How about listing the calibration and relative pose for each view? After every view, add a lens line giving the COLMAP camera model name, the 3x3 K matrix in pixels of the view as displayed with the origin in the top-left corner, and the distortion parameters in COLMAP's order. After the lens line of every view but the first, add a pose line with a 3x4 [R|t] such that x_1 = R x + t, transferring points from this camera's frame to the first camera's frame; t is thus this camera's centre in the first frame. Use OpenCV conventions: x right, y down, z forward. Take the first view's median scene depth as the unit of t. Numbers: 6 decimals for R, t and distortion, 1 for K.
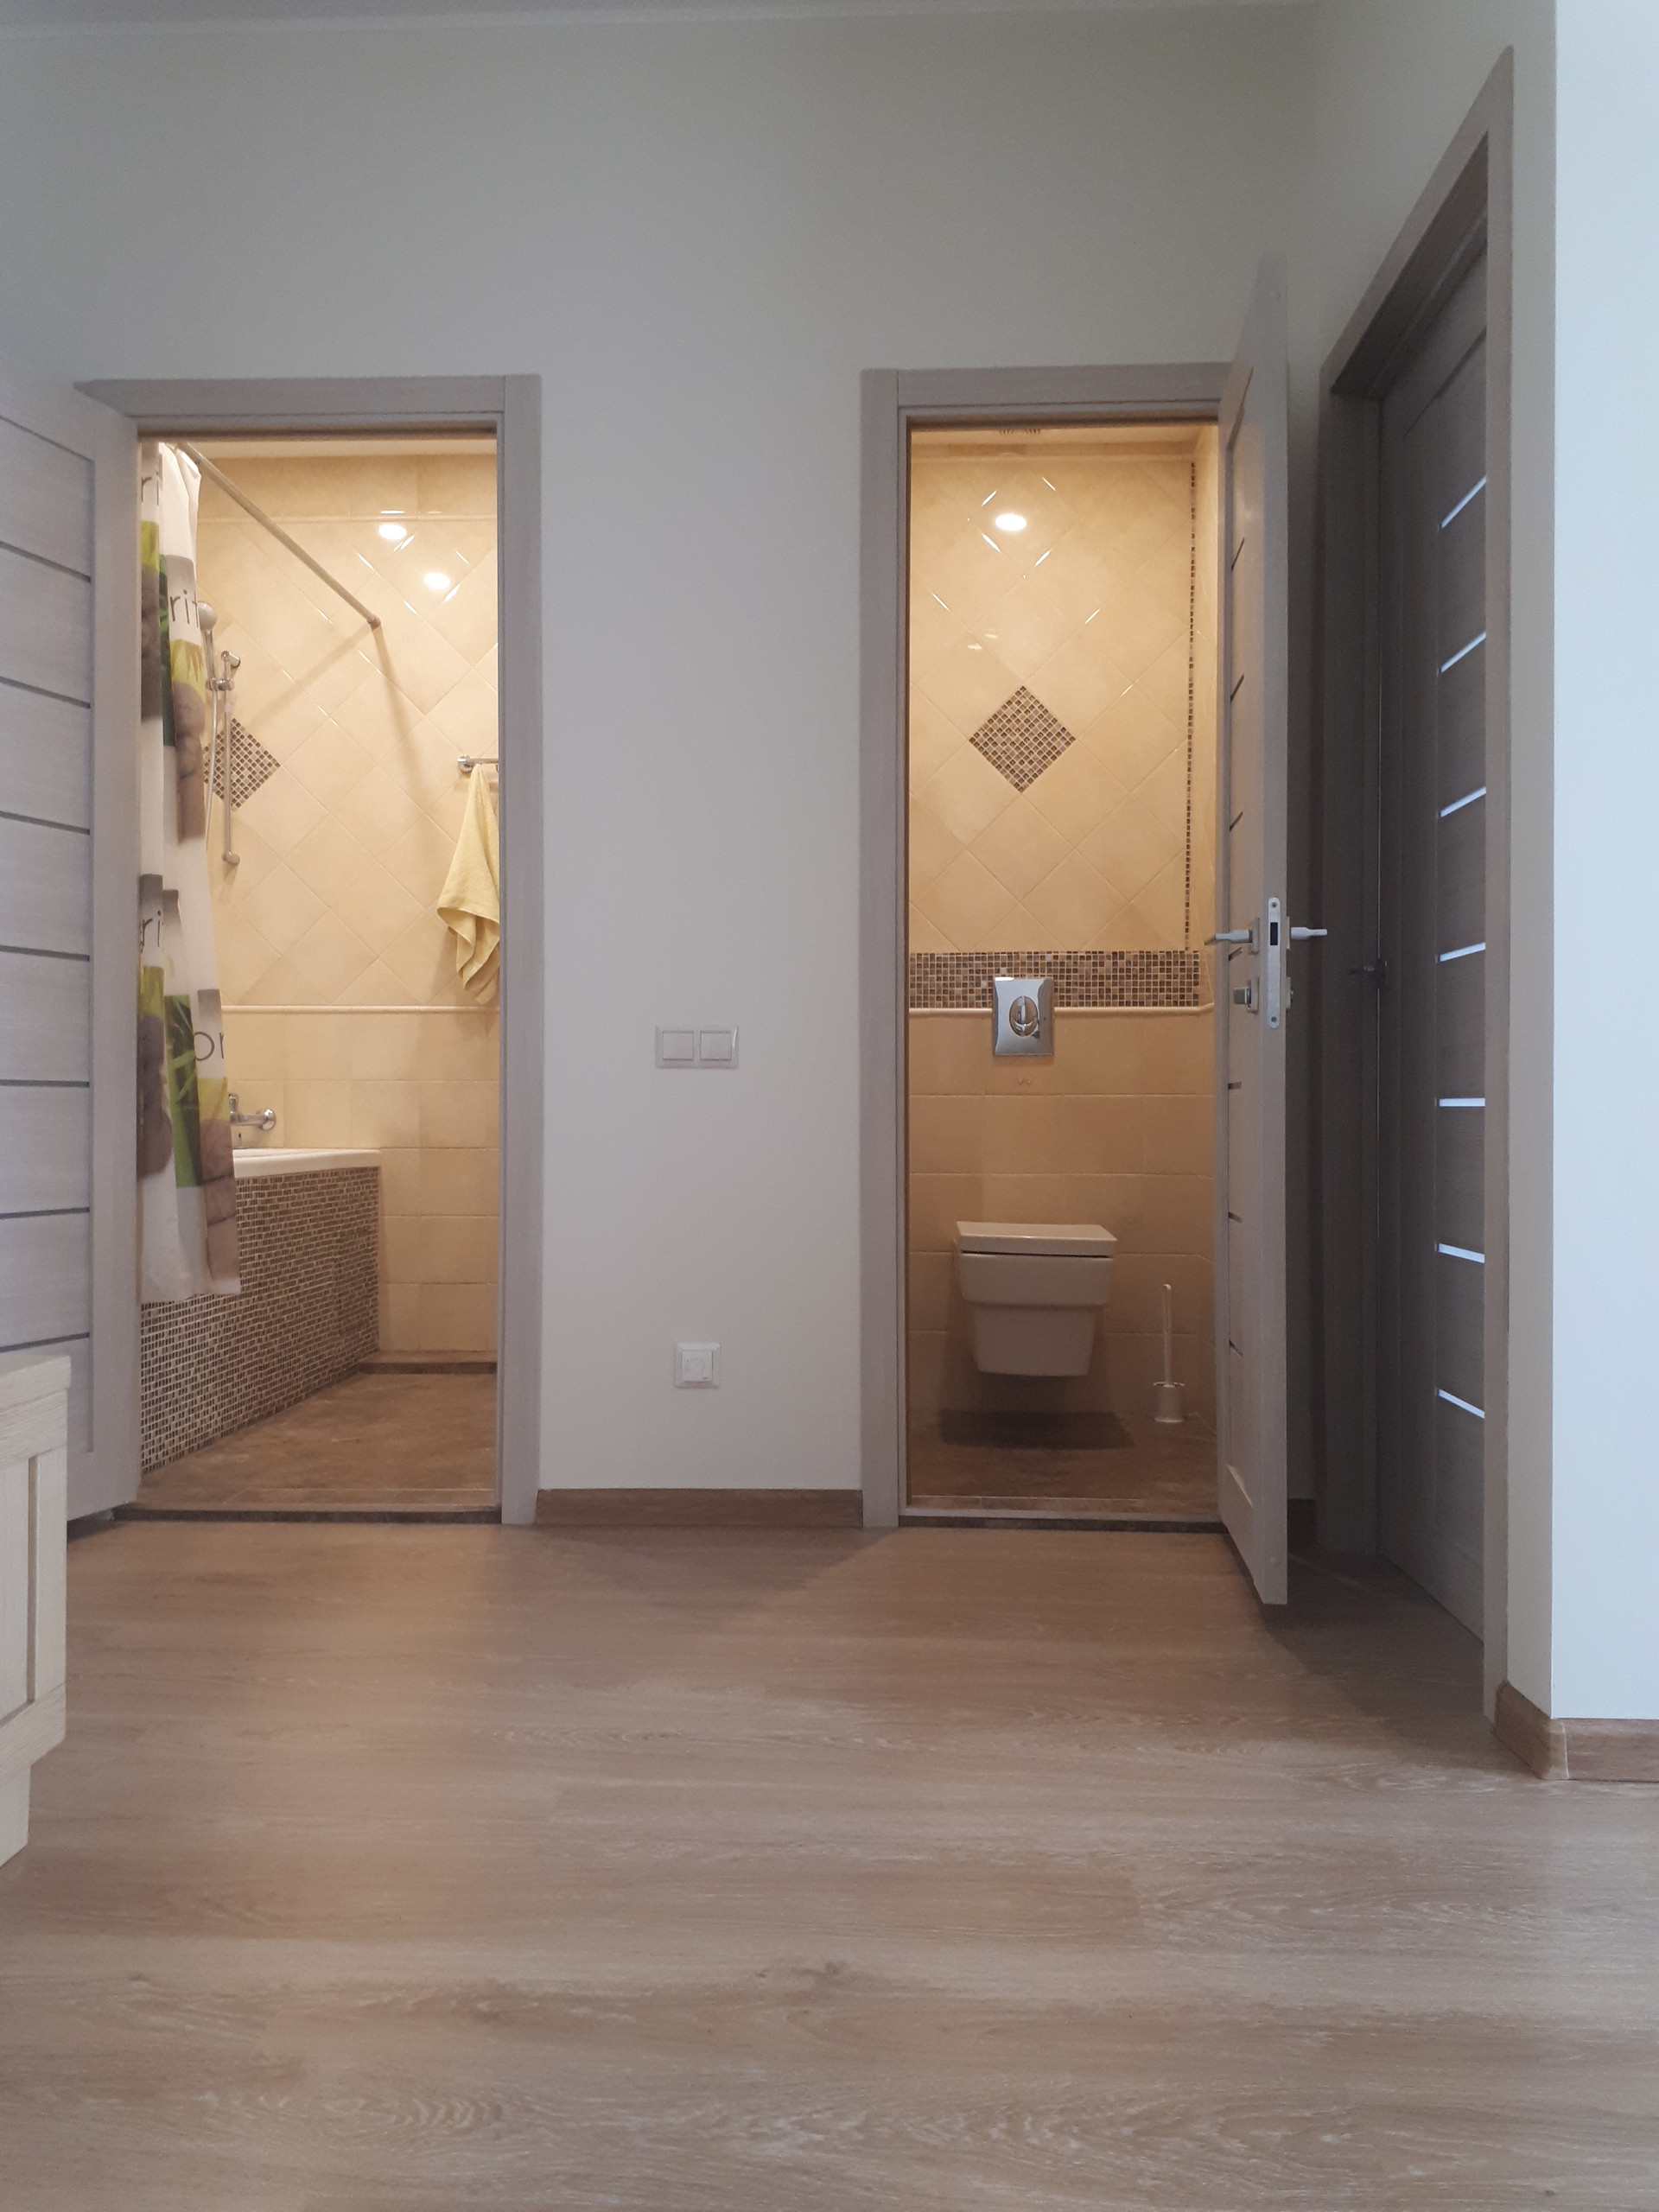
lens RADIAL K [[1787.7, 0, 827.2], [0, 1787.7, 1123.4], [0, 0, 1]] dist [0.035049, -0.033156]
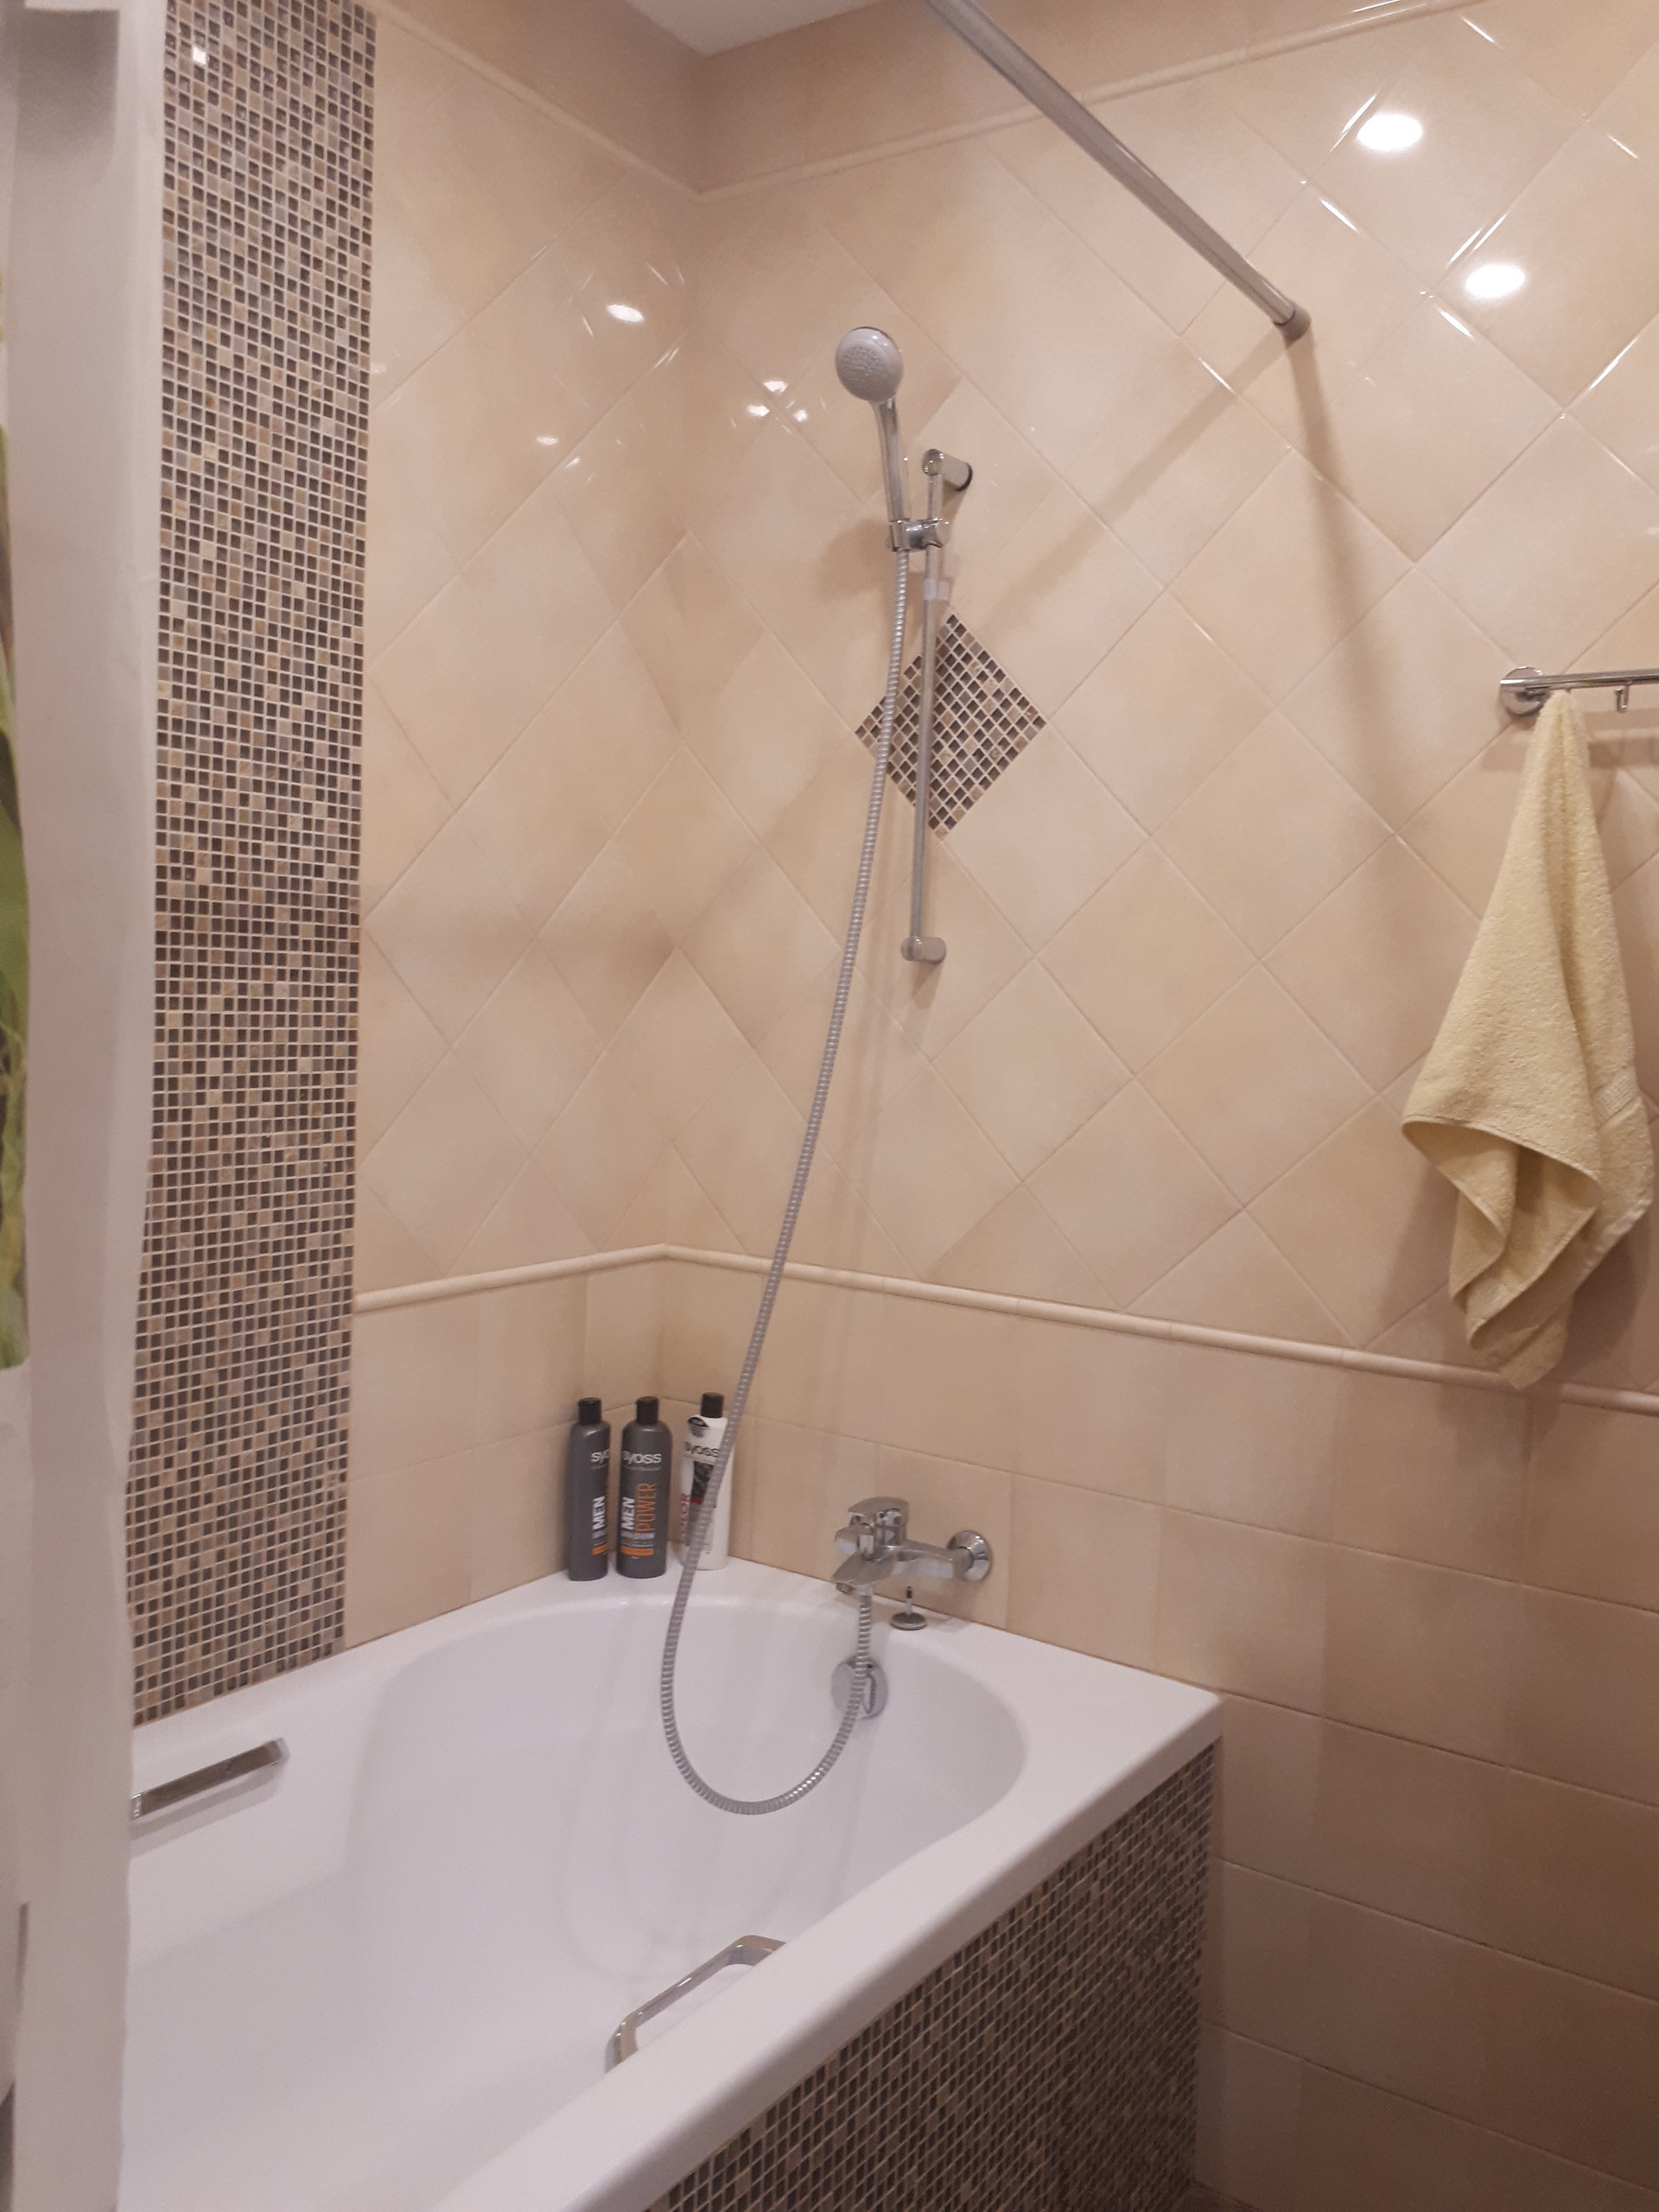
lens RADIAL K [[1787.7, 0, 814.6], [0, 1787.7, 1112.7], [0, 0, 1]] dist [0.035049, -0.033156]
pose [[0.840063, 0.073432, -0.537496, -0.123066], [-0.045788, 0.996859, 0.064626, -0.135517], [0.540553, -0.029679, 0.840786, 0.628245]]
